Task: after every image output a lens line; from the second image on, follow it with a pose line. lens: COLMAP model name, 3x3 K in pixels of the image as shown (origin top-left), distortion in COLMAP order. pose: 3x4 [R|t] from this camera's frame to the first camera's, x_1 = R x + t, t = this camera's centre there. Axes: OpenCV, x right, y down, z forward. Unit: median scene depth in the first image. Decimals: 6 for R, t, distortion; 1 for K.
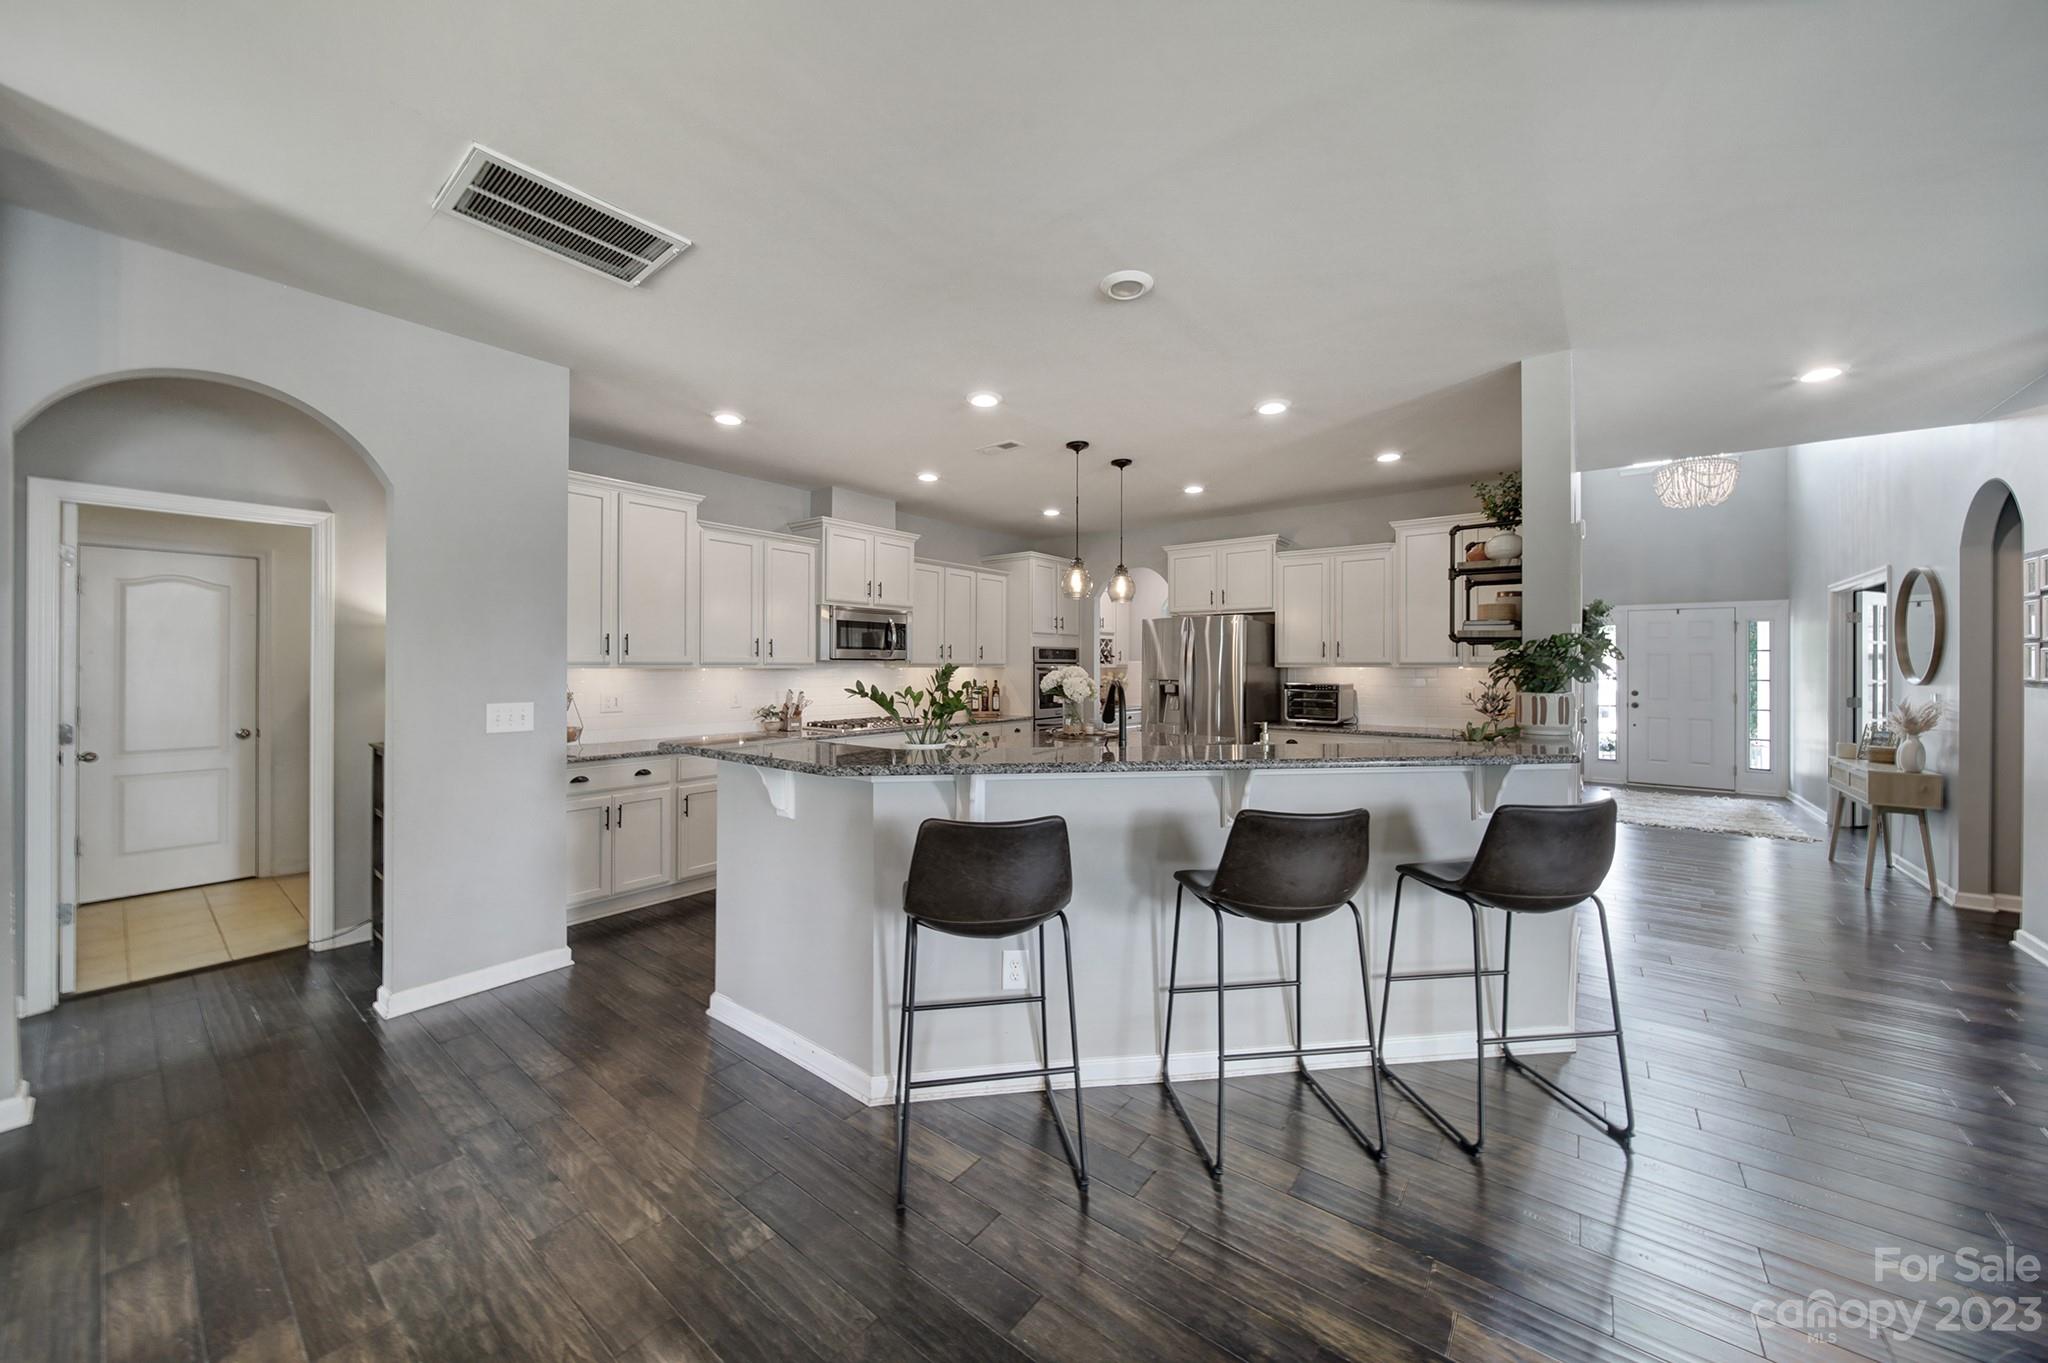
lens RADIAL K [[726.6, 0, 1024.2], [0, 726.6, 664.7], [0, 0, 1]] dist [-0.000551, -0.000009]
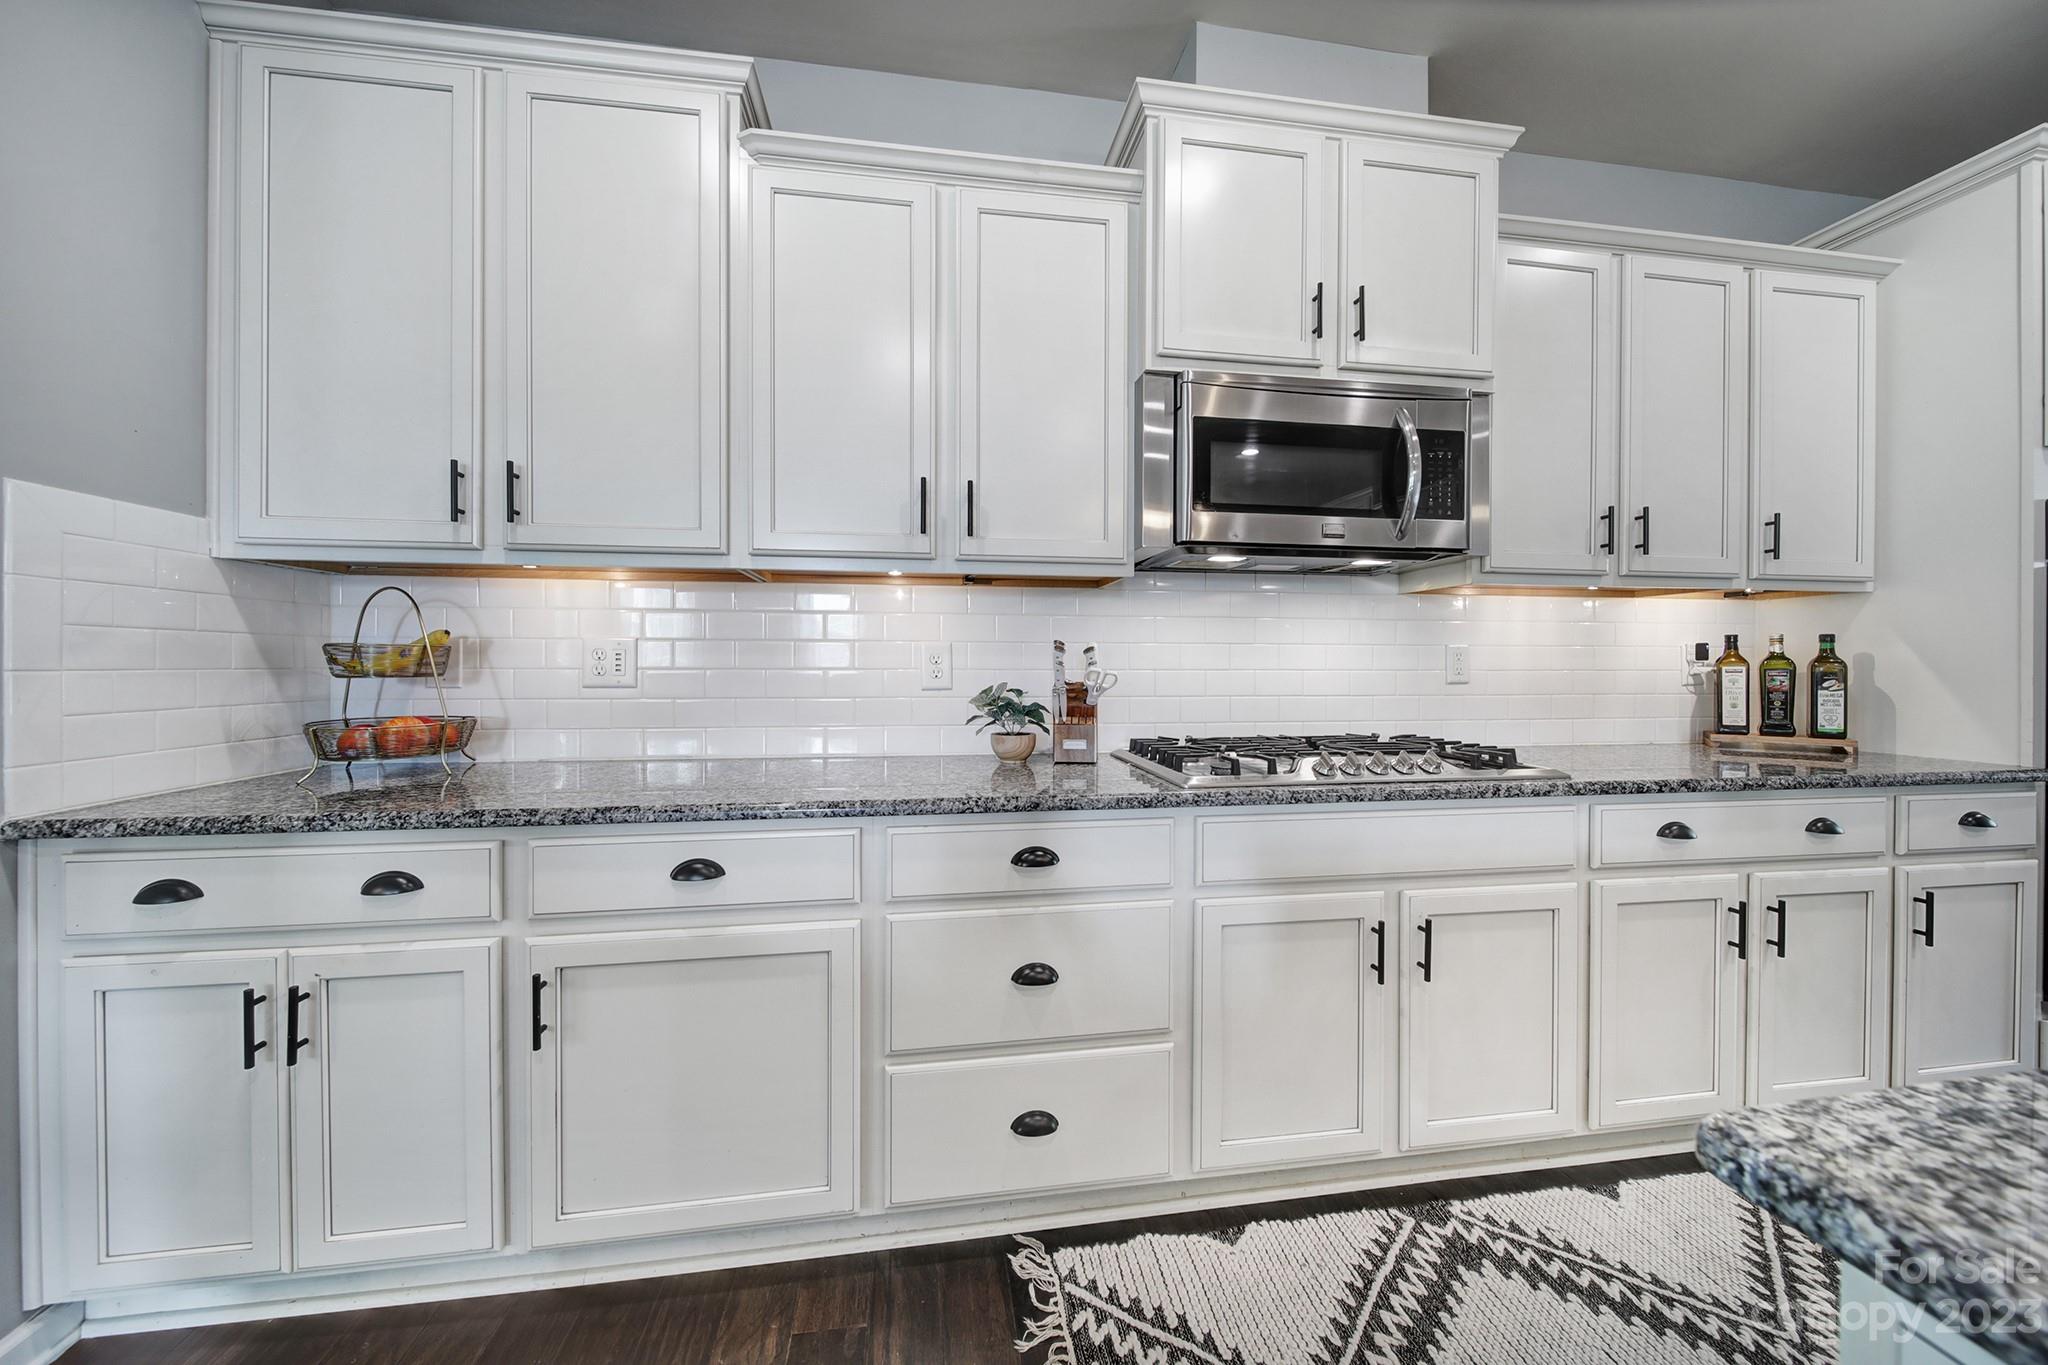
lens RADIAL K [[726.6, 0, 1024.2], [0, 726.6, 665.7], [0, 0, 1]] dist [-0.000551, -0.000009]
pose [[0.726413, 0.002296, -0.687254, -0.074906], [-0.000497, 0.999996, 0.002816, 0.033780], [0.687258, -0.001704, 0.726412, 0.558834]]
